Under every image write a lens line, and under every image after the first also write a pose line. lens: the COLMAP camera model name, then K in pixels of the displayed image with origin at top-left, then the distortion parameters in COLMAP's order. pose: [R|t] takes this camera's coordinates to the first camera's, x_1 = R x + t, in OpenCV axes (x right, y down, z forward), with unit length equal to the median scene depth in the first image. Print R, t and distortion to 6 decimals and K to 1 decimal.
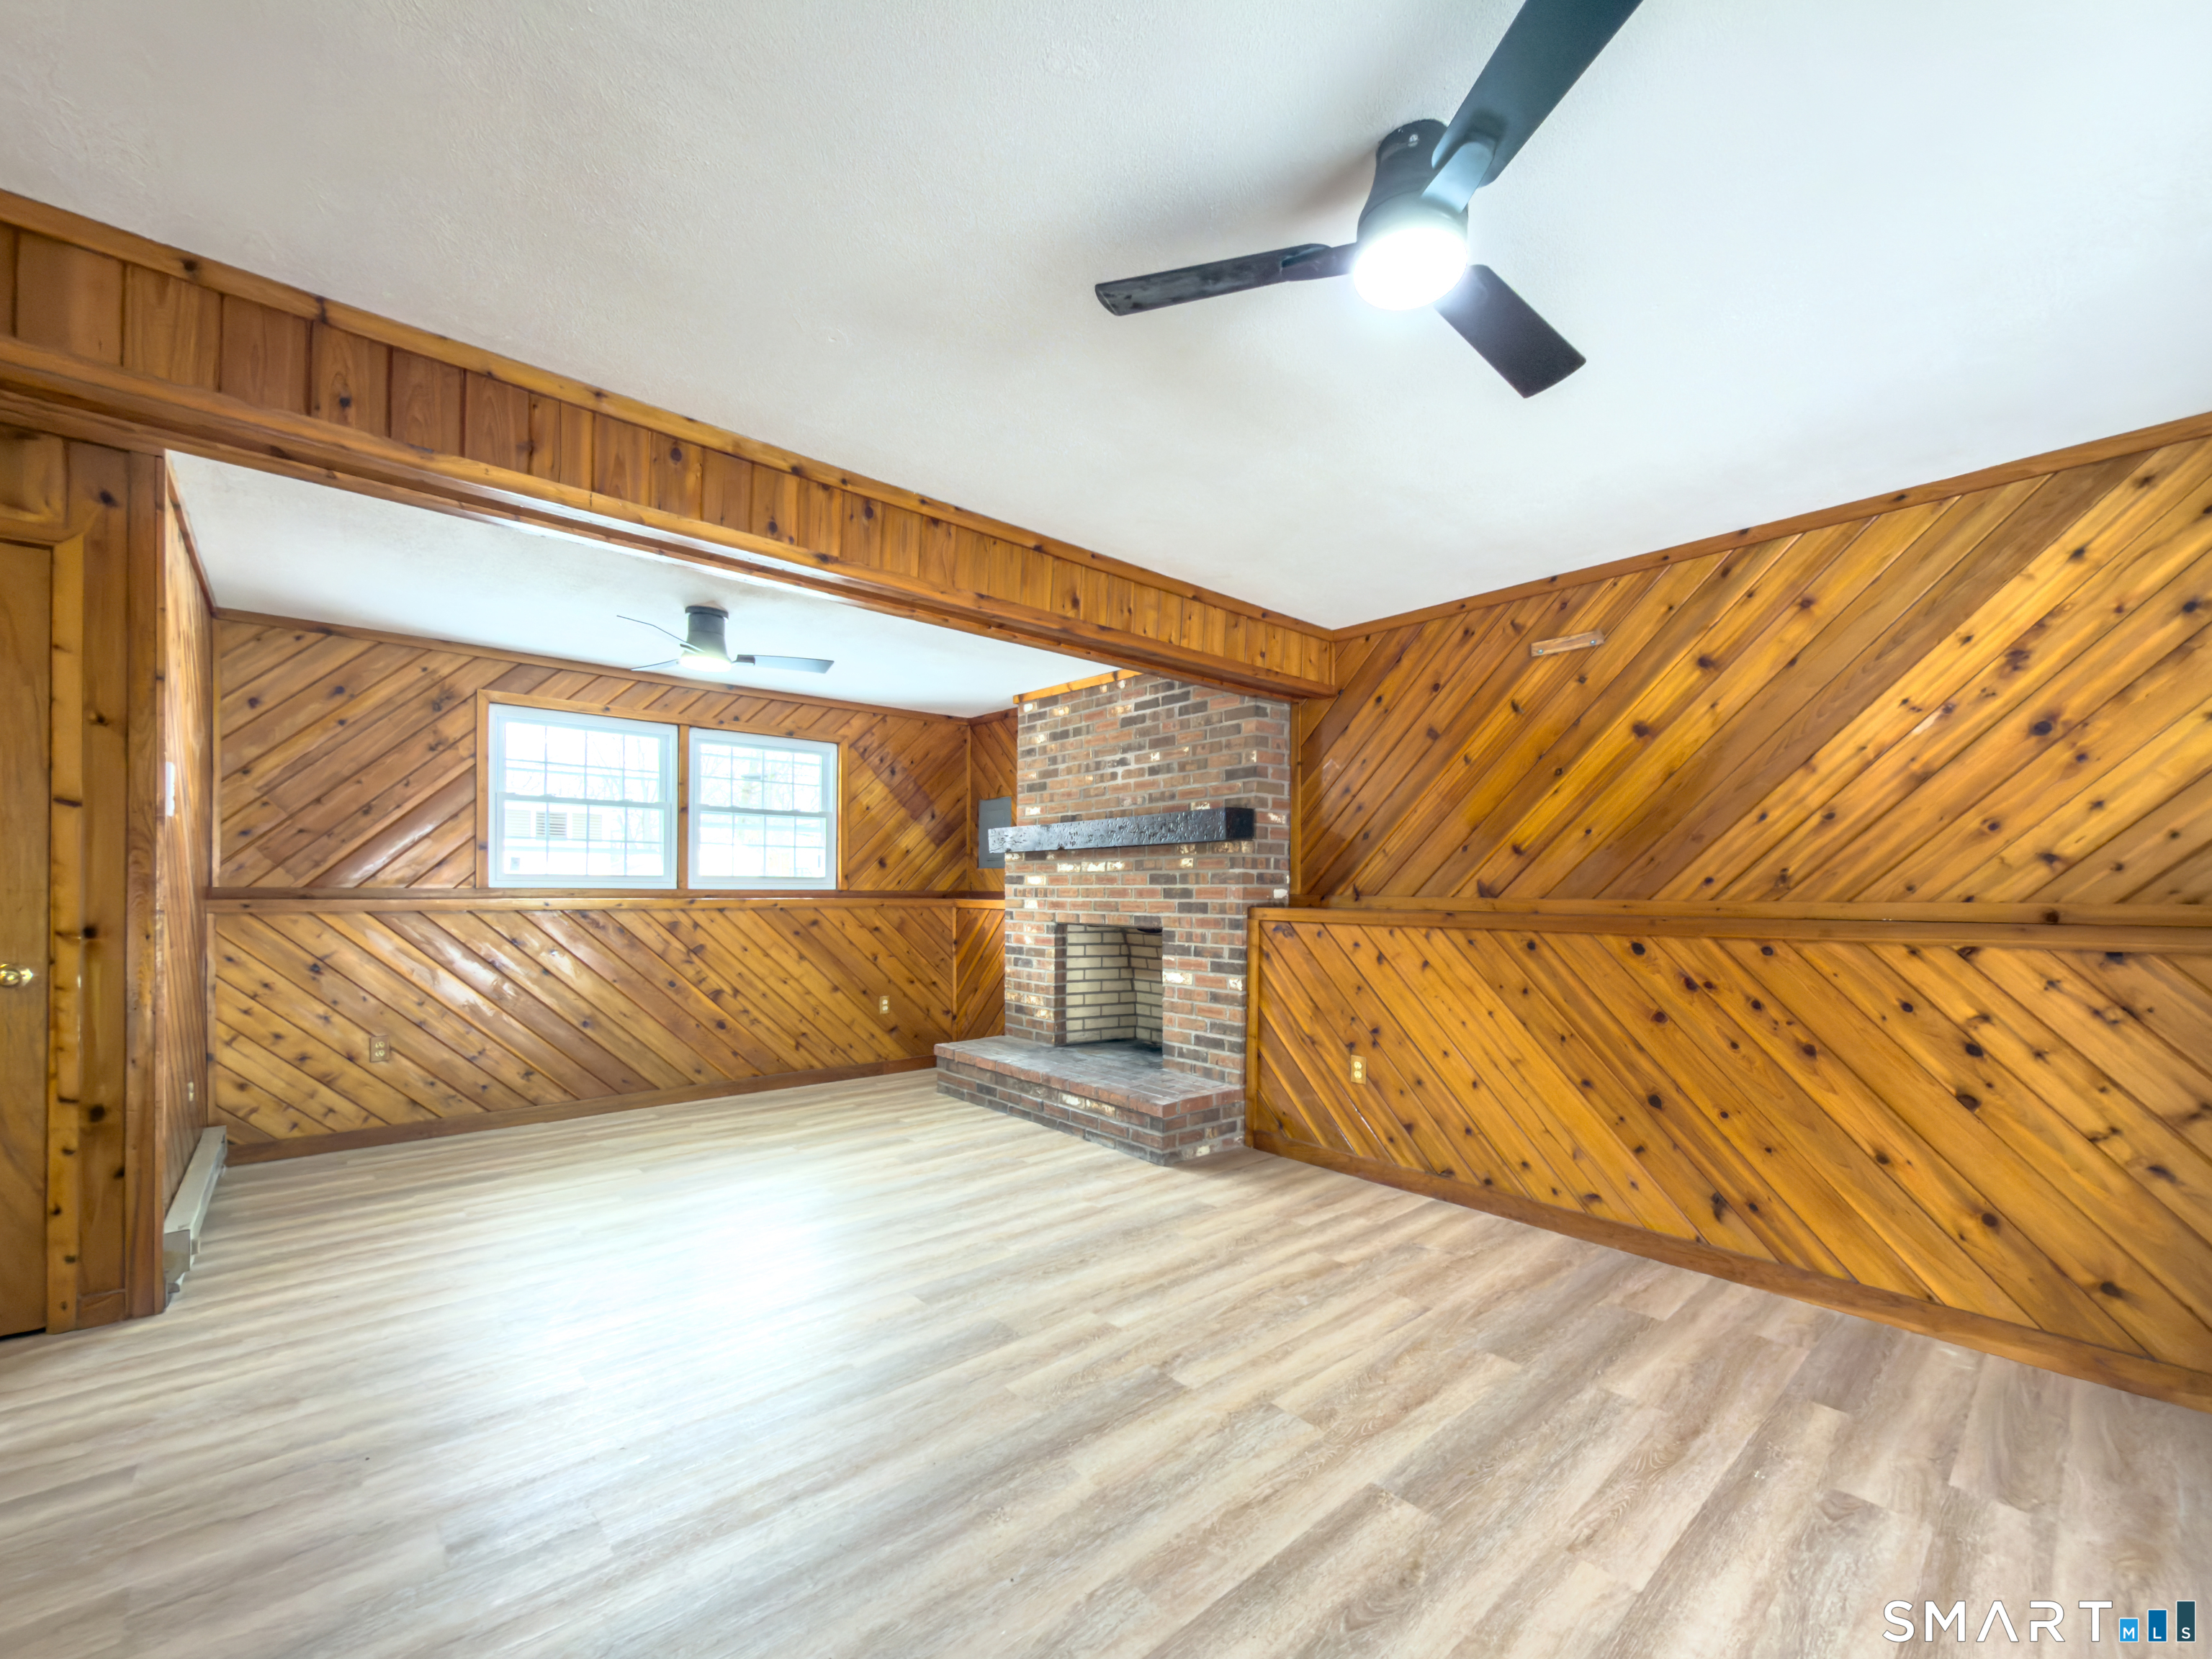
lens RADIAL K [[919.5, 0, 1124.6], [0, 919.5, 891.6], [0, 0, 1]] dist [0.000711, 0.000758]
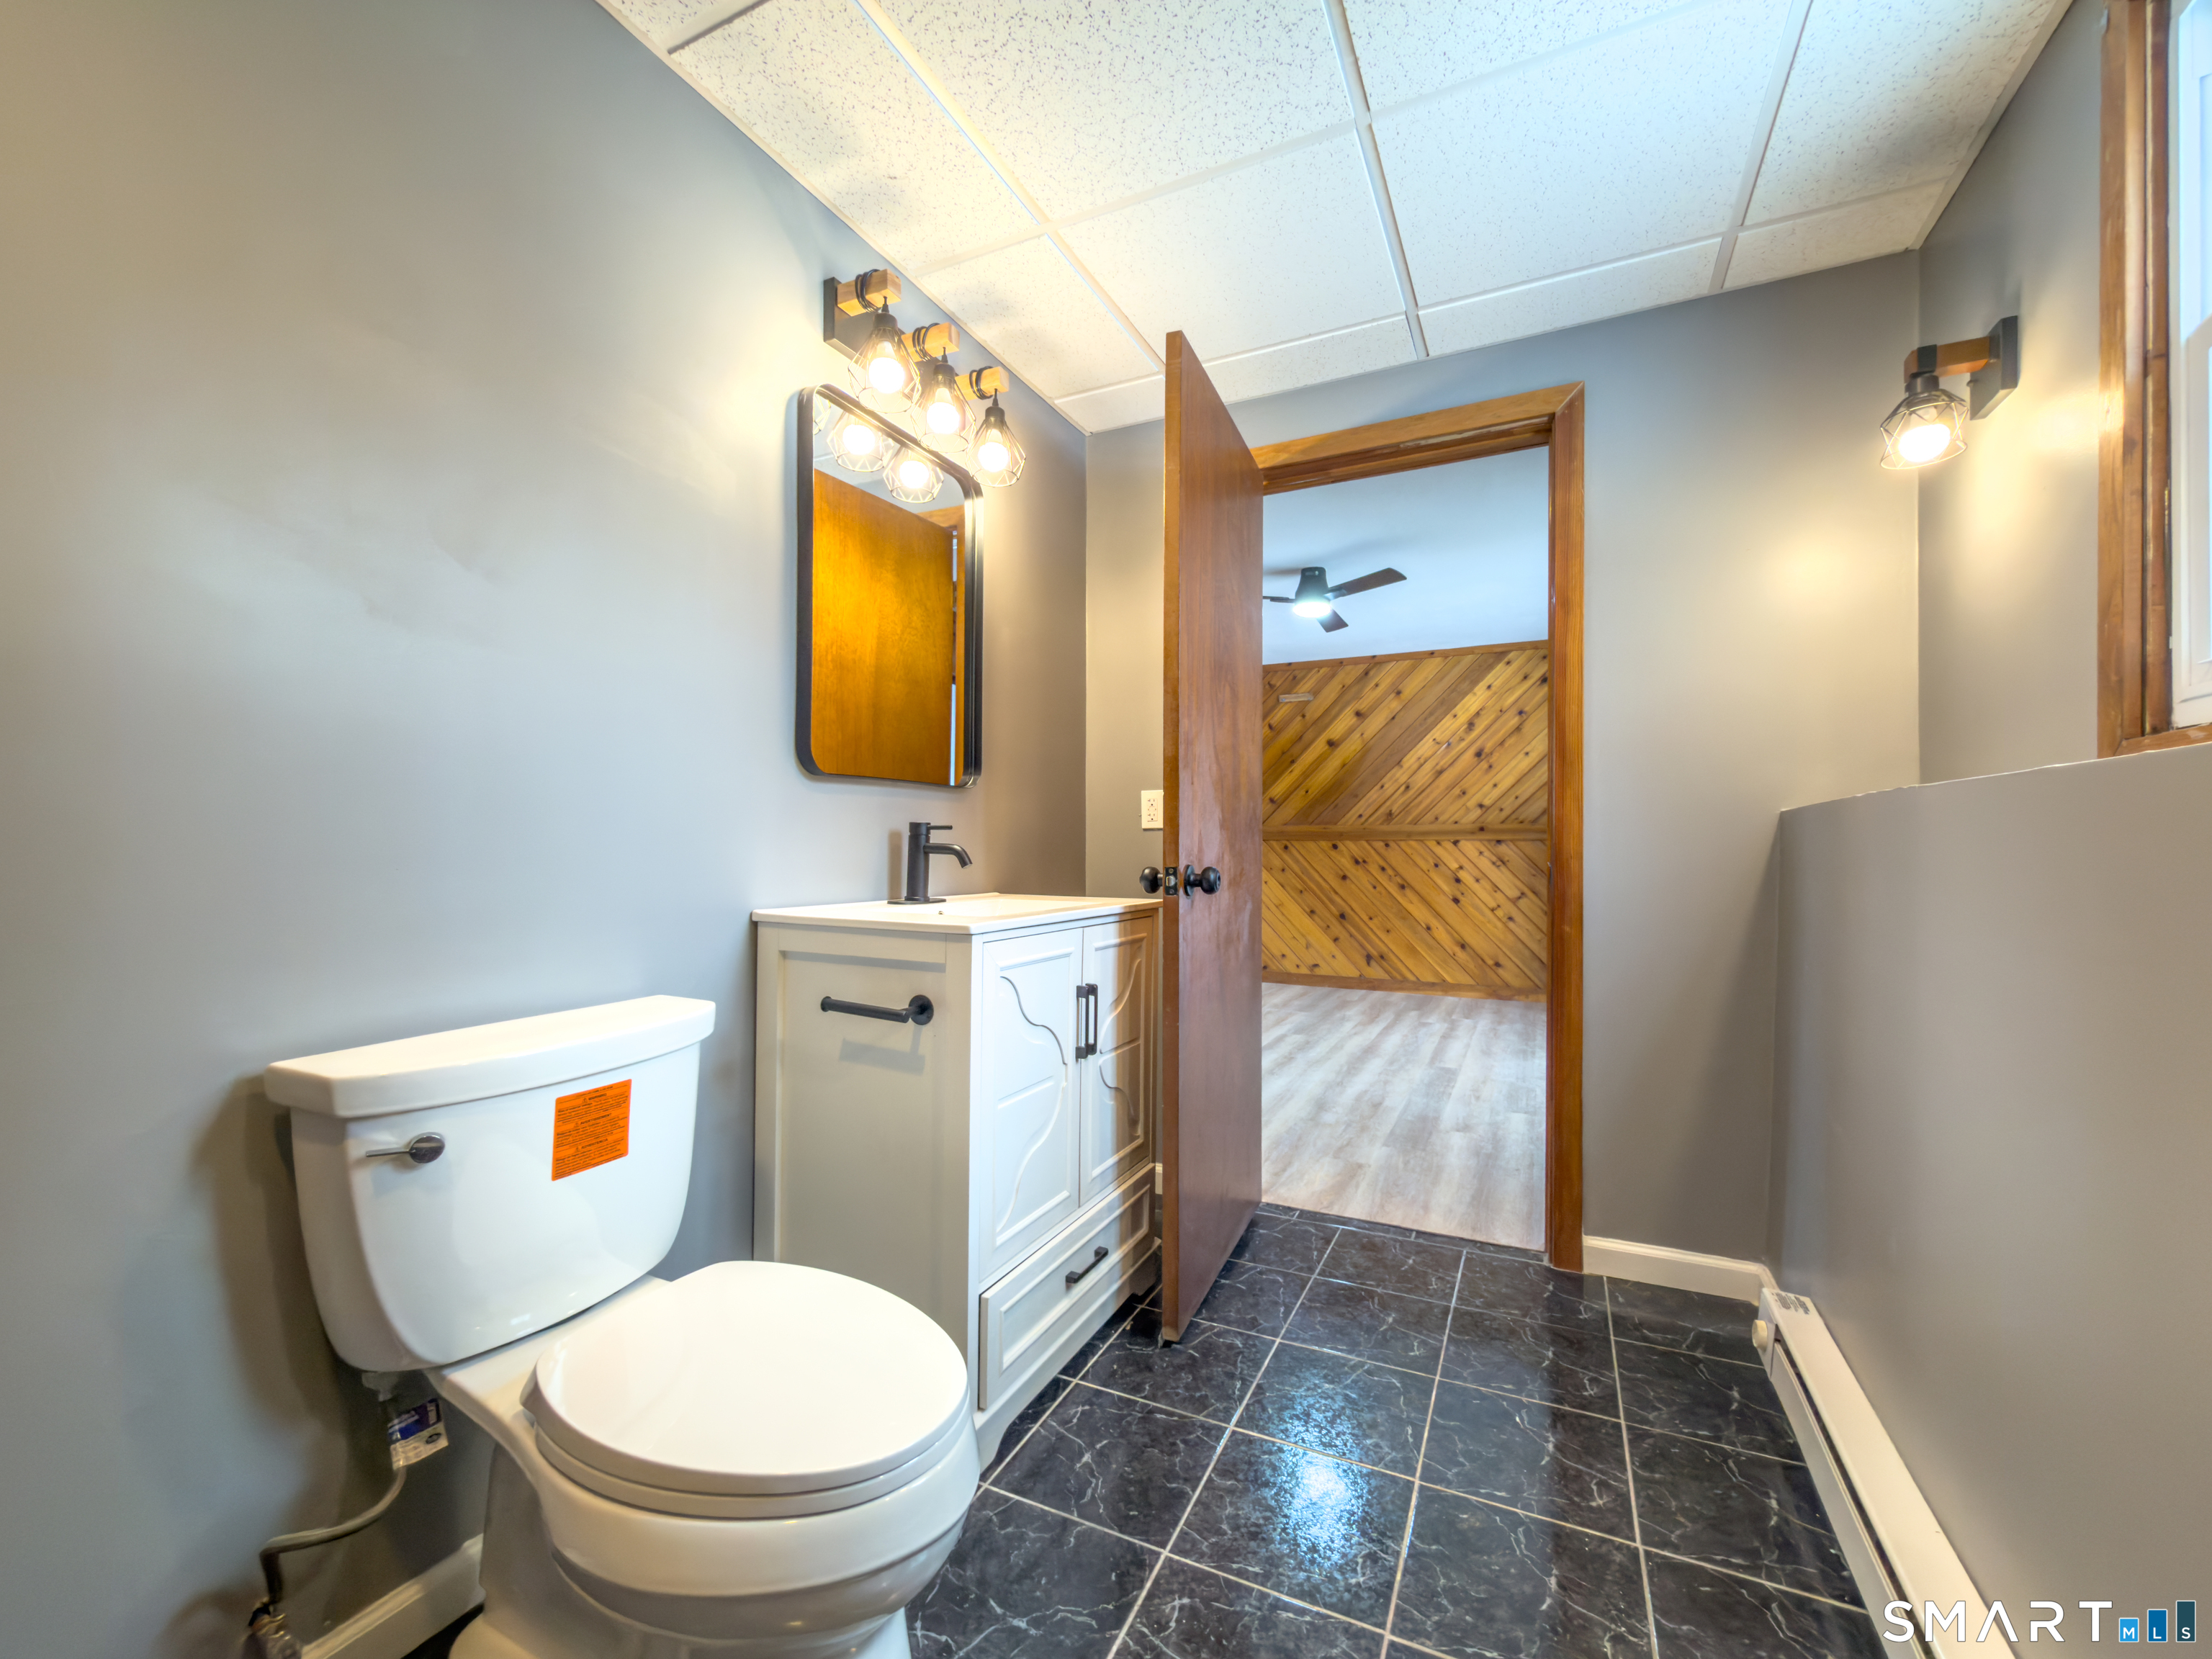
lens RADIAL K [[919.5, 0, 1096.9], [0, 919.5, 842.7], [0, 0, 1]] dist [0.000711, 0.000758]
pose [[0.932290, -0.001777, 0.361707, -0.812011], [0.002607, 0.999995, -0.001808, 0.060478], [-0.361702, 0.002629, 0.932290, -0.884429]]
